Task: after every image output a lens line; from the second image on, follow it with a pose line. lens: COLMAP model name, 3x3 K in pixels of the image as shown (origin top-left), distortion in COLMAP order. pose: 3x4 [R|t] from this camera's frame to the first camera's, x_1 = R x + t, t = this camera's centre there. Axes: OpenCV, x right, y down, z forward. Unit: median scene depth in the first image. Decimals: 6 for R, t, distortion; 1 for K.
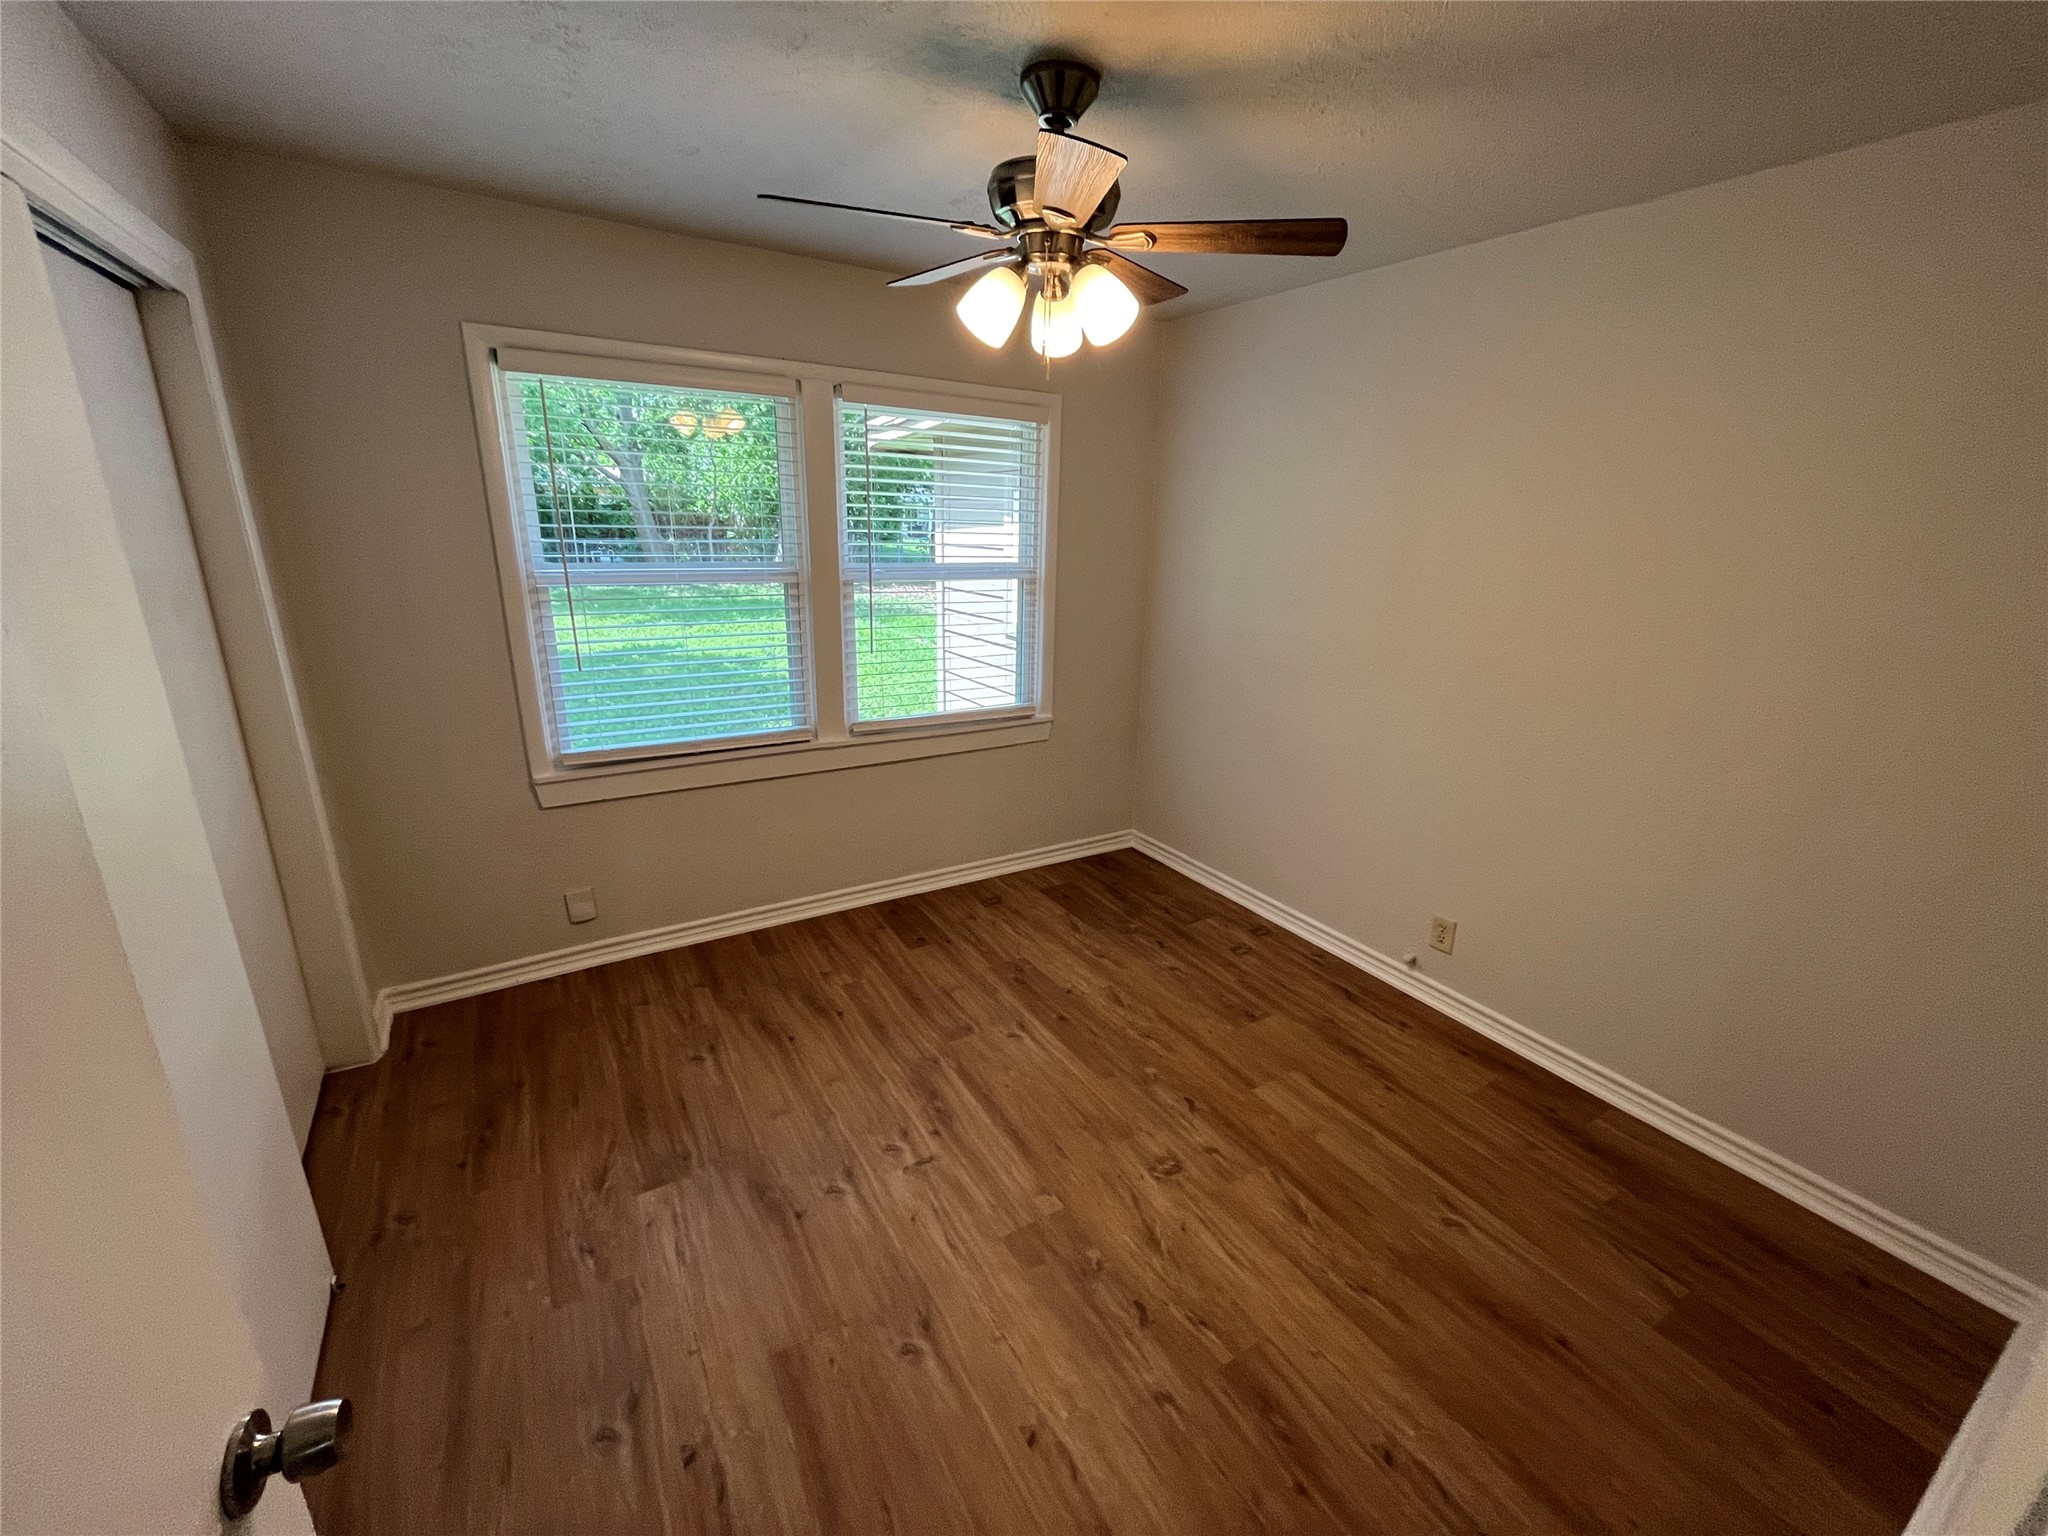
lens RADIAL K [[832.3, 0, 1024.4], [0, 832.3, 770.3], [0, 0, 1]] dist [-0.000421, -0.000135]
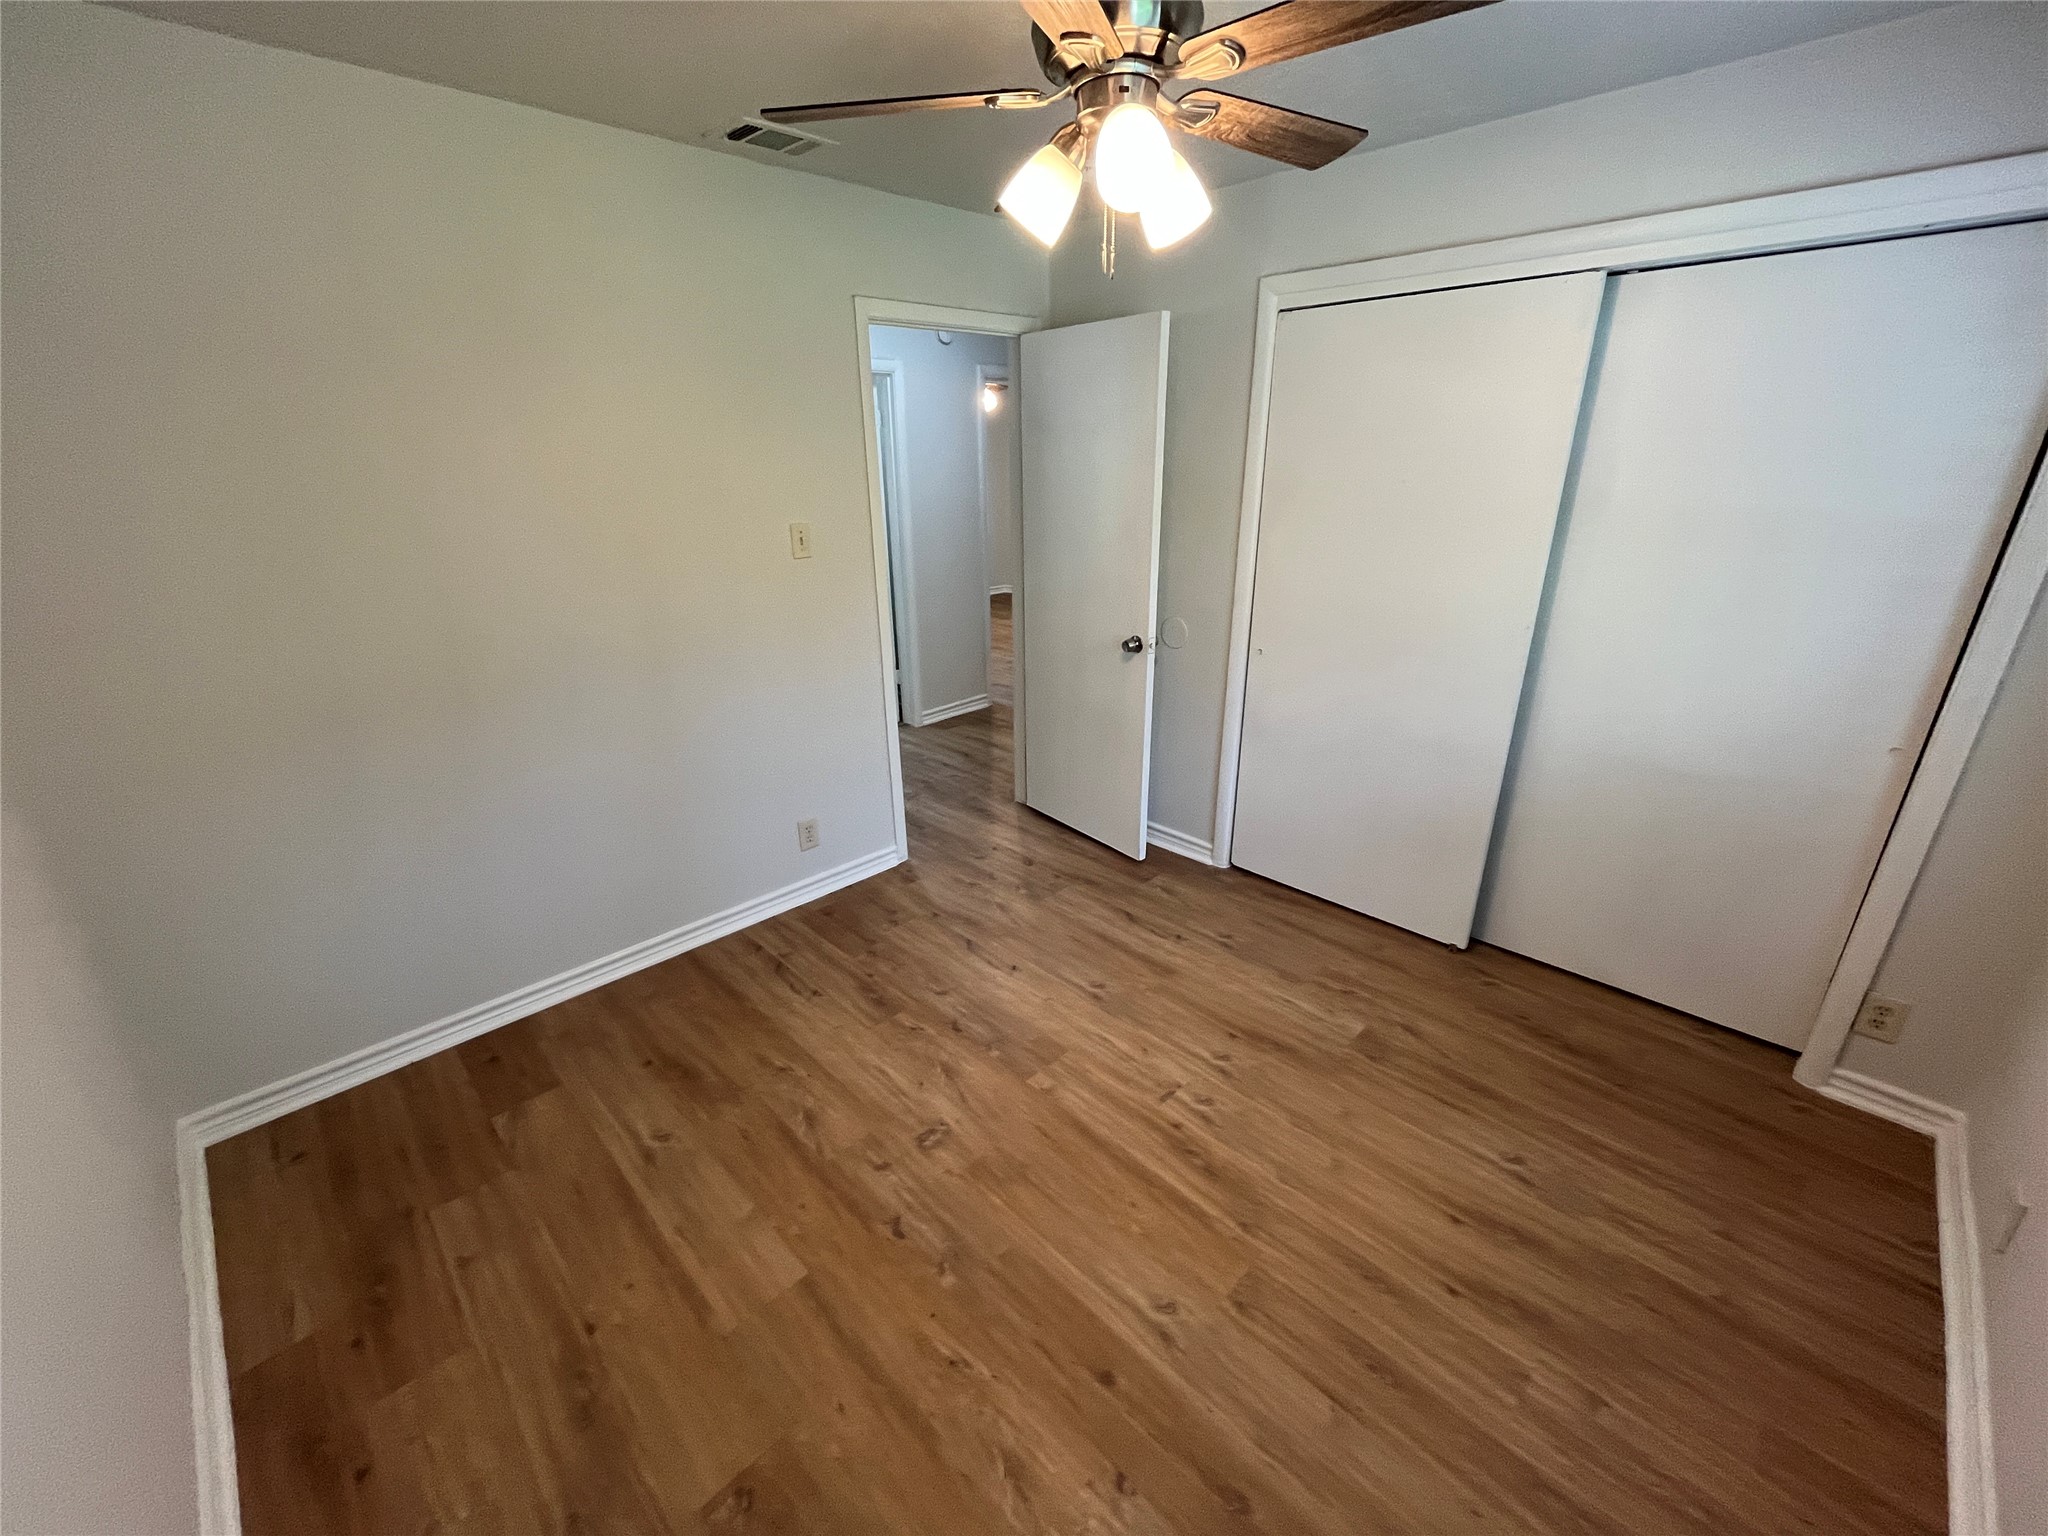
lens RADIAL K [[832.3, 0, 1031.5], [0, 832.3, 760.1], [0, 0, 1]] dist [-0.000421, -0.000135]
pose [[-0.972326, 0.064048, -0.224676, 0.246226], [-0.086734, 0.793999, 0.601700, -0.460124], [0.216930, 0.604536, -0.766471, 1.488077]]
